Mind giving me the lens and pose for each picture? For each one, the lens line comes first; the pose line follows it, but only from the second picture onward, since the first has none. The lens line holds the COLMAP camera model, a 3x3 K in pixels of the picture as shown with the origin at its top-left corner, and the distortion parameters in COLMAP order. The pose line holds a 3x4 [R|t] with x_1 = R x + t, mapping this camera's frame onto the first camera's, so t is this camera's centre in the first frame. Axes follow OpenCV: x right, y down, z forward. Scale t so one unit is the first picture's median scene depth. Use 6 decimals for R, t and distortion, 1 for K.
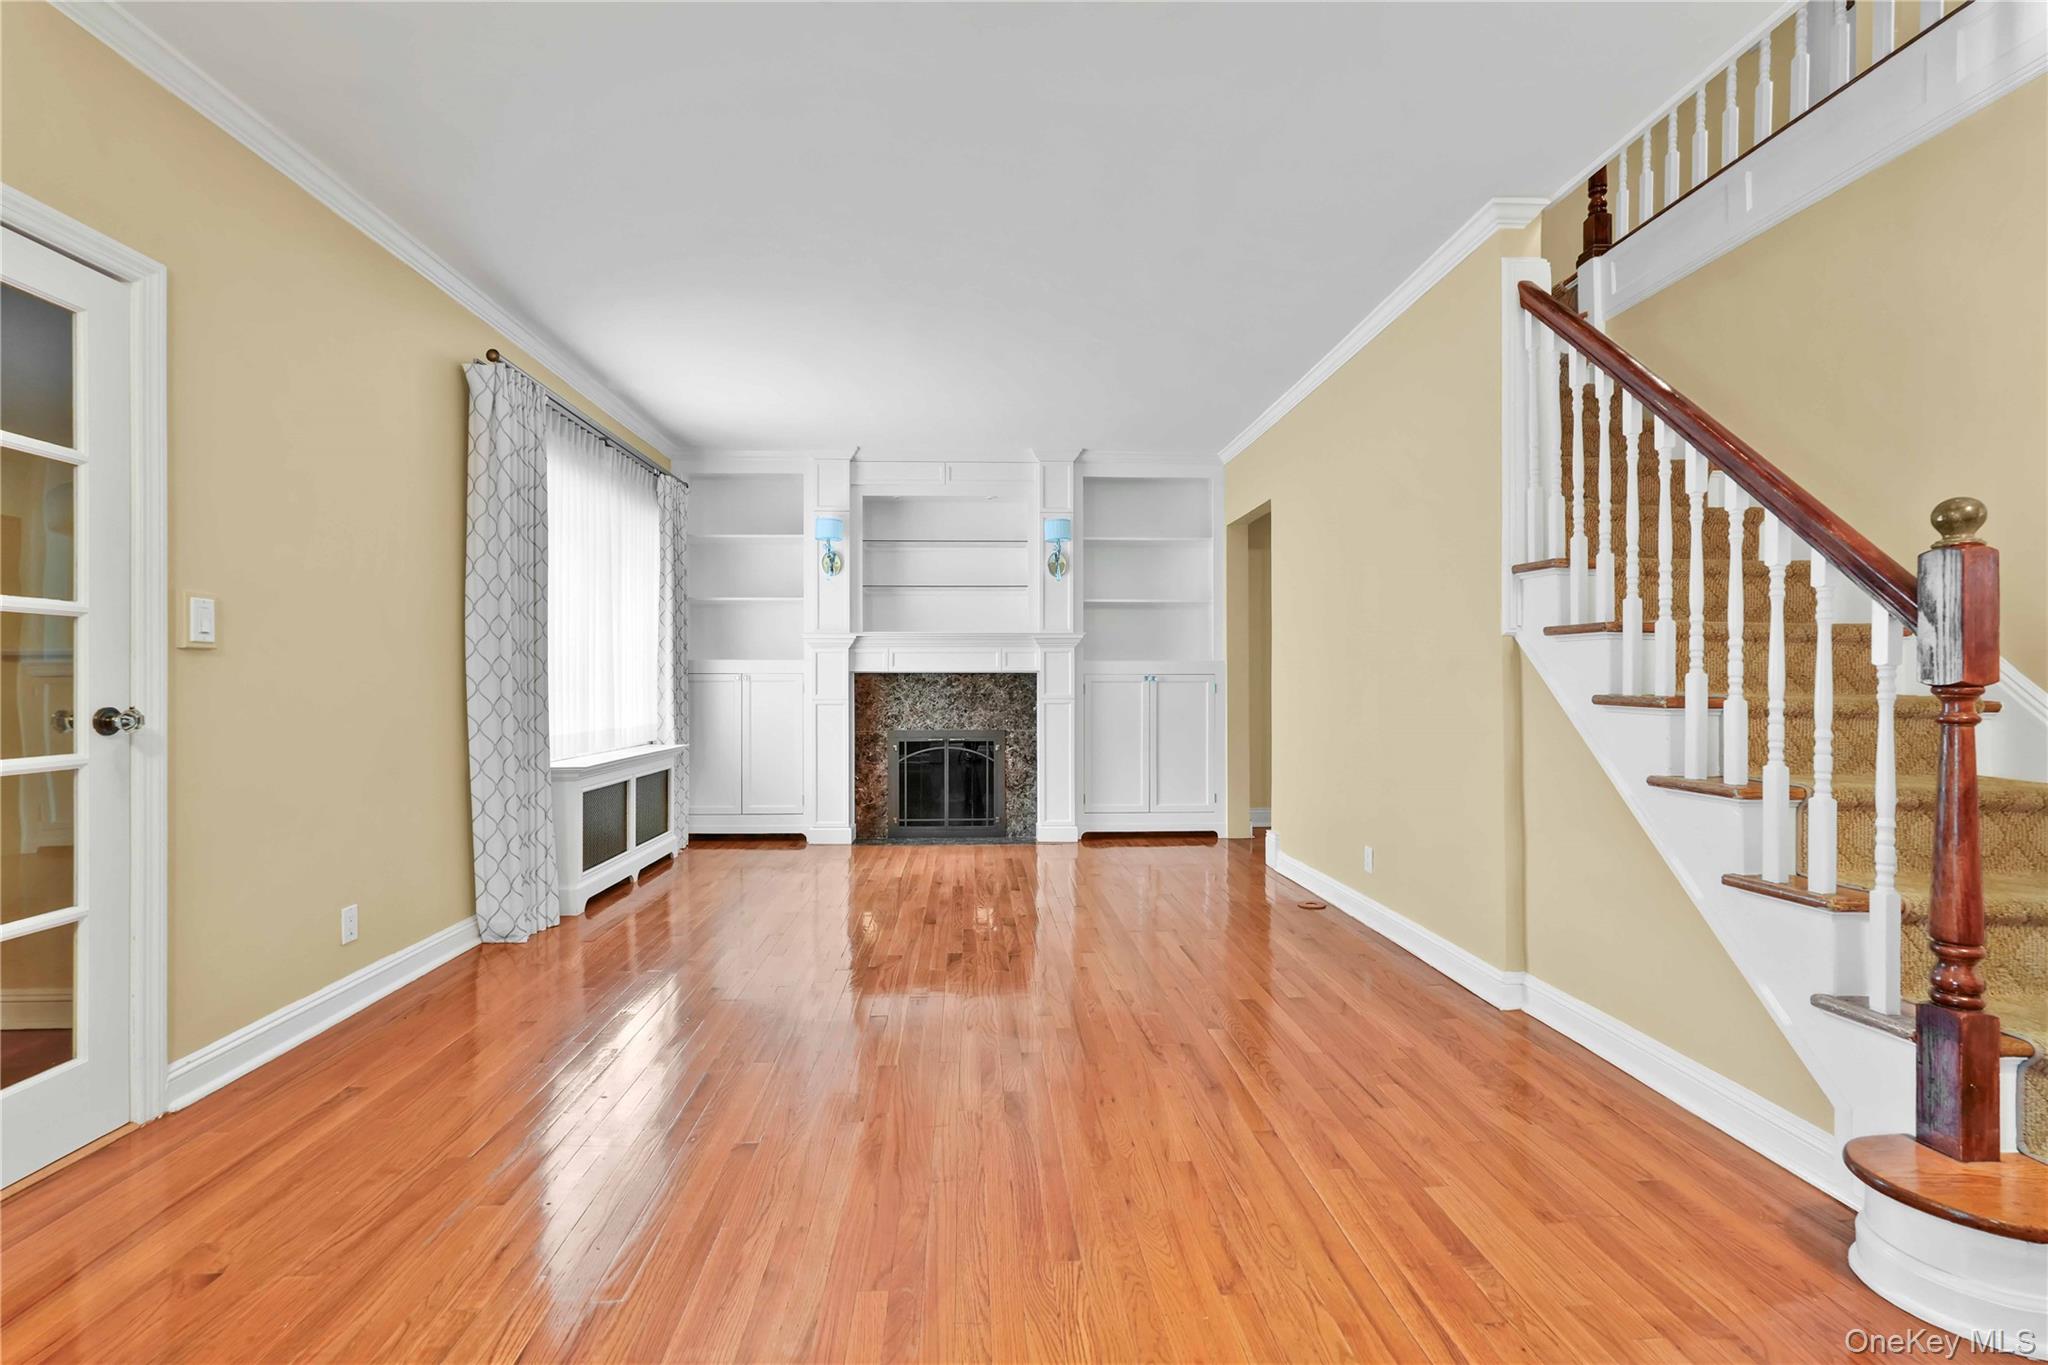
lens RADIAL K [[900.3, 0, 1026.2], [0, 900.3, 677.8], [0, 0, 1]] dist [-0.020503, 0.008376]
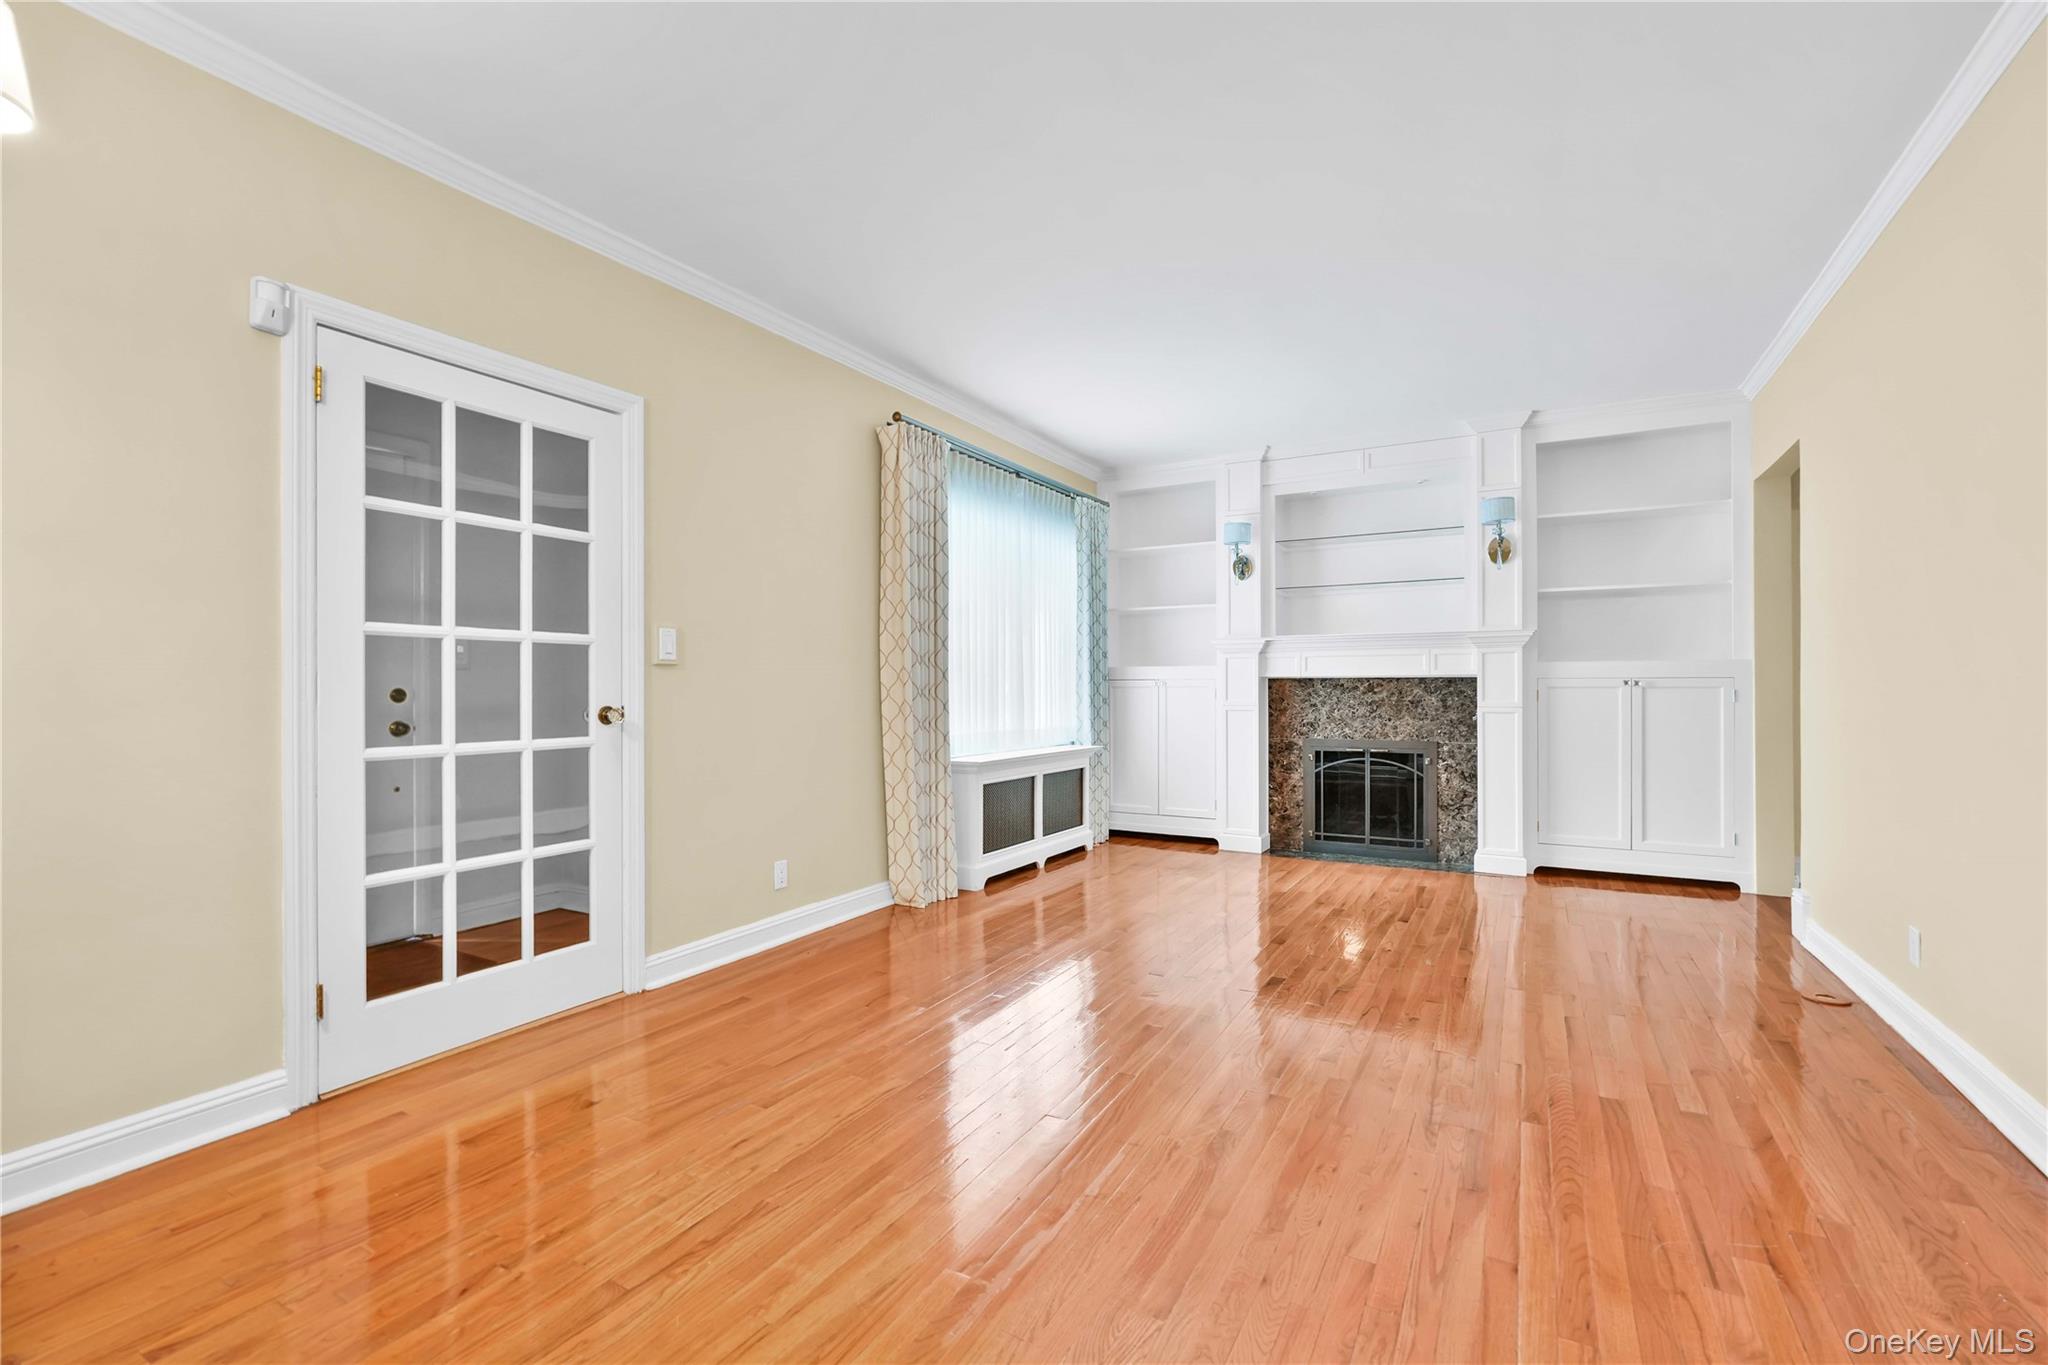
lens RADIAL K [[900.3, 0, 1032.0], [0, 900.3, 686.7], [0, 0, 1]] dist [-0.020503, 0.008376]
pose [[0.844400, -0.000670, -0.535712, 0.176305], [0.002964, 0.999990, 0.003420, -0.000891], [0.535704, -0.004475, 0.844394, 0.063467]]
